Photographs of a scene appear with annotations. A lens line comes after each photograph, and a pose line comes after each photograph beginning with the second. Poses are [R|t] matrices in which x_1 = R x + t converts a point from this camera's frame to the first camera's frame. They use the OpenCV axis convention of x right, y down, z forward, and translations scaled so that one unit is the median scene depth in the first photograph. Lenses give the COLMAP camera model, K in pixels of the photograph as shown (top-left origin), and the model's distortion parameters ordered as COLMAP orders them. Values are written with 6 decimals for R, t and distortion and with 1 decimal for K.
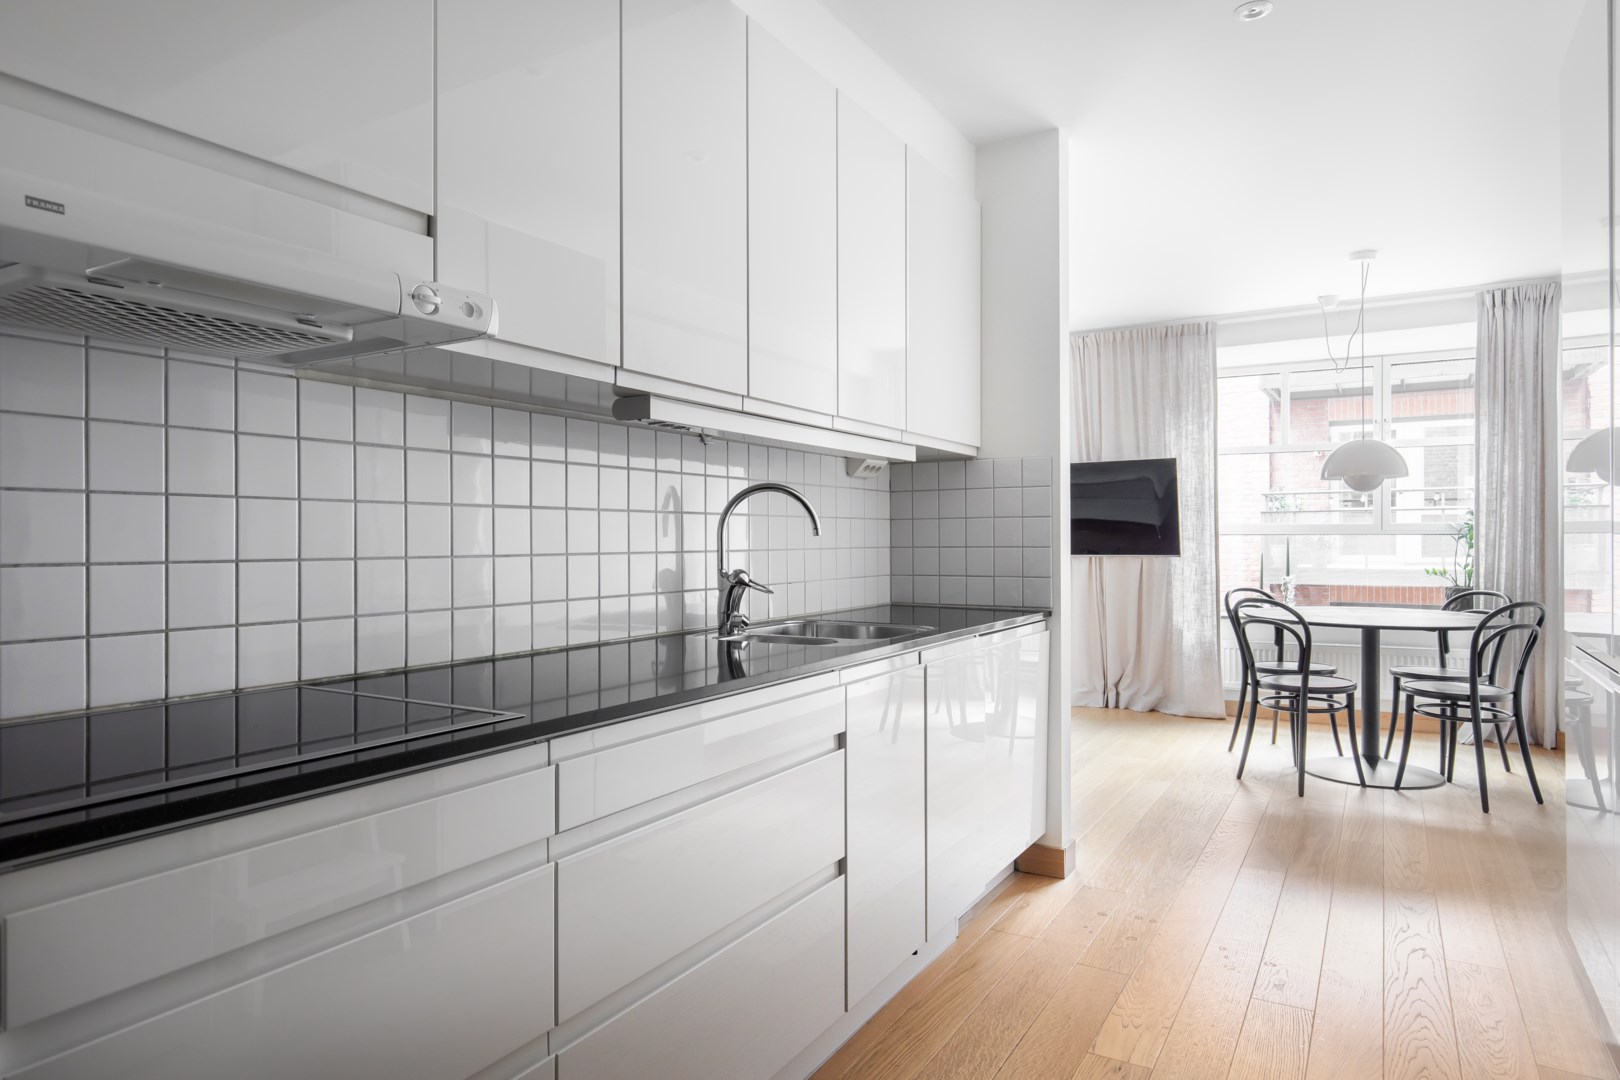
lens RADIAL K [[994.3, 0, 815.2], [0, 994.3, 537.0], [0, 0, 1]] dist [0.017724, -0.007273]
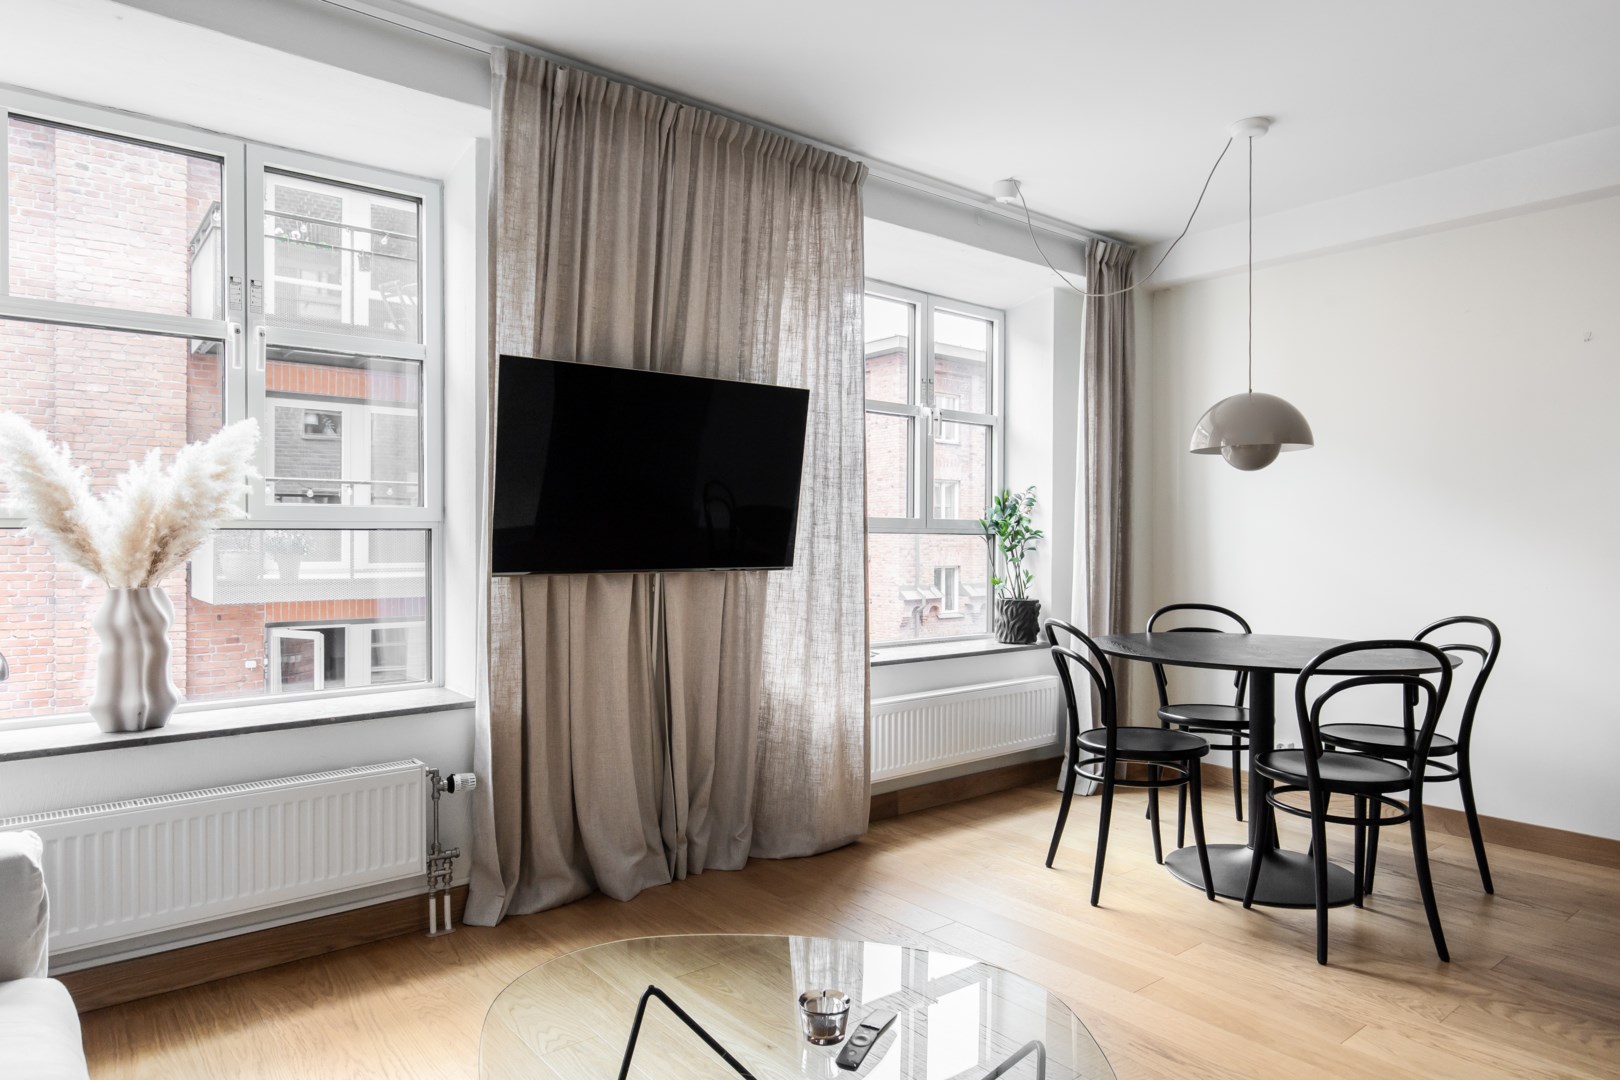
lens RADIAL K [[994.3, 0, 793.3], [0, 994.3, 538.4], [0, 0, 1]] dist [0.017724, -0.007273]
pose [[0.350187, 0.008029, 0.936645, -0.236640], [-0.004848, 0.999965, -0.006759, 0.009673], [-0.936667, -0.002174, 0.350214, 1.229974]]
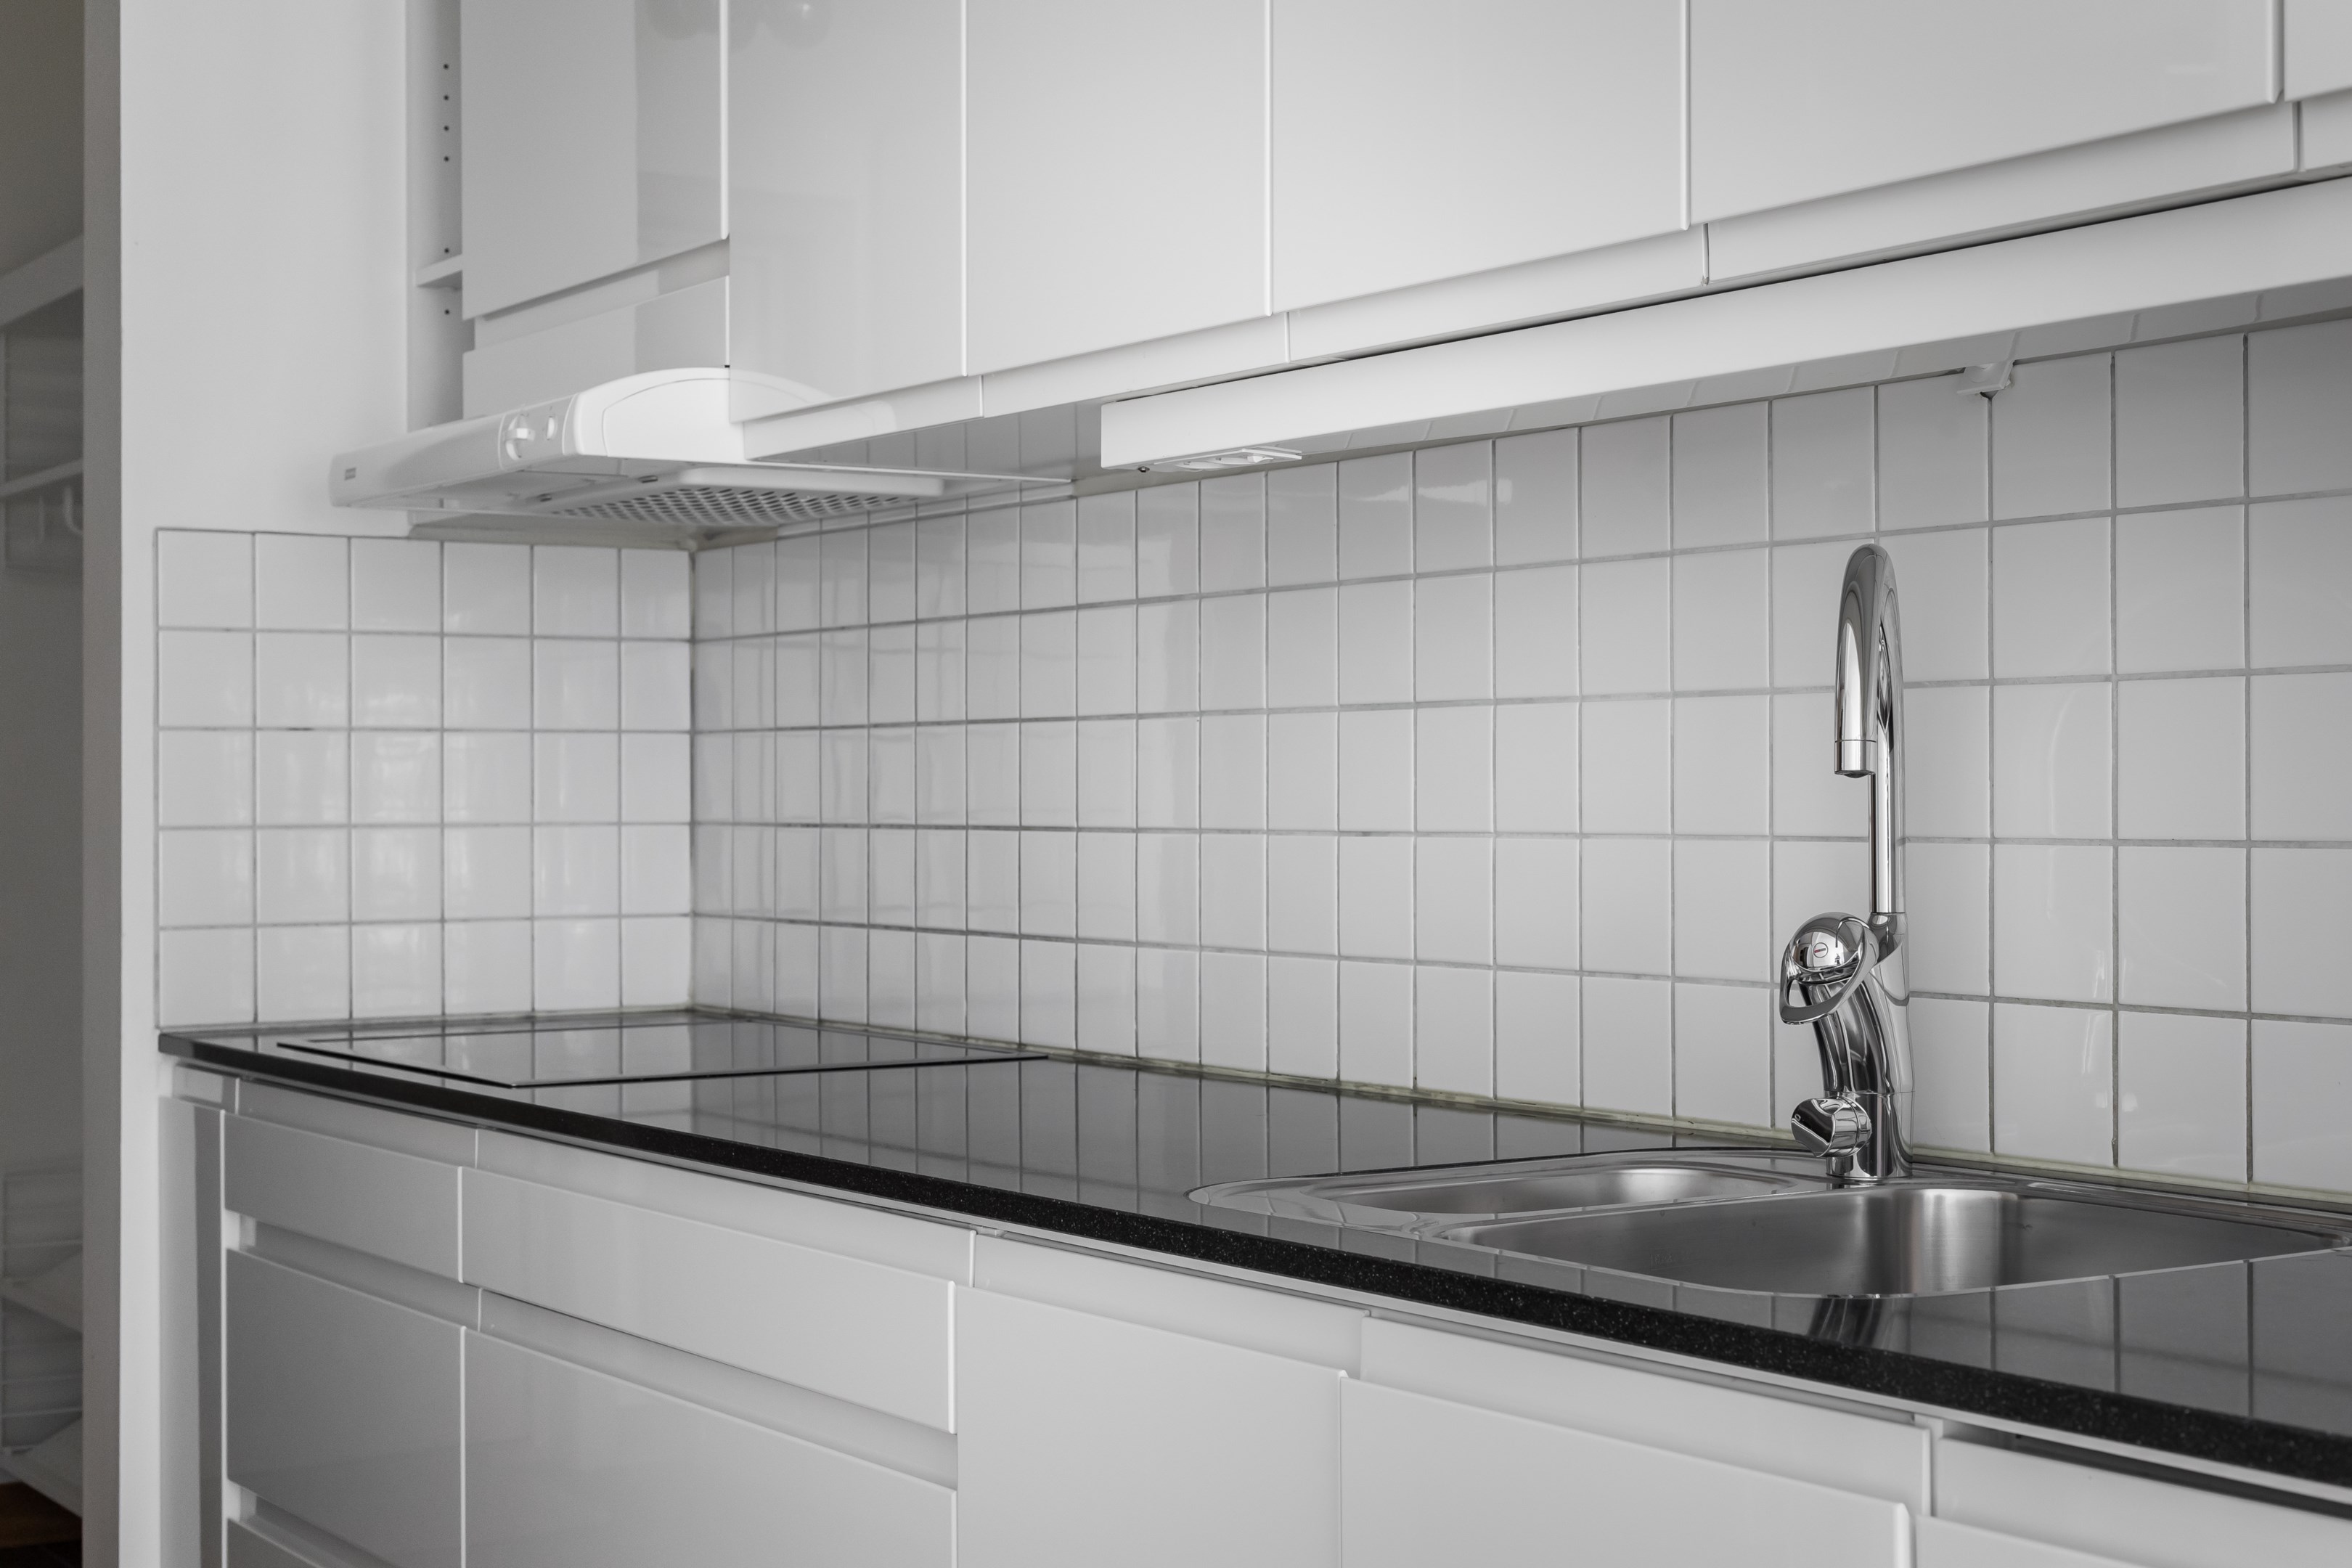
lens RADIAL K [[3360.5, 0, 1178.0], [0, 3360.5, 790.3], [0, 0, 1]] dist [-0.119737, 0.000000]
pose [[-0.433845, -0.000746, -0.900987, 0.453441], [0.002763, 0.999994, -0.002159, 0.002334], [0.900983, -0.003426, -0.433840, 0.751050]]
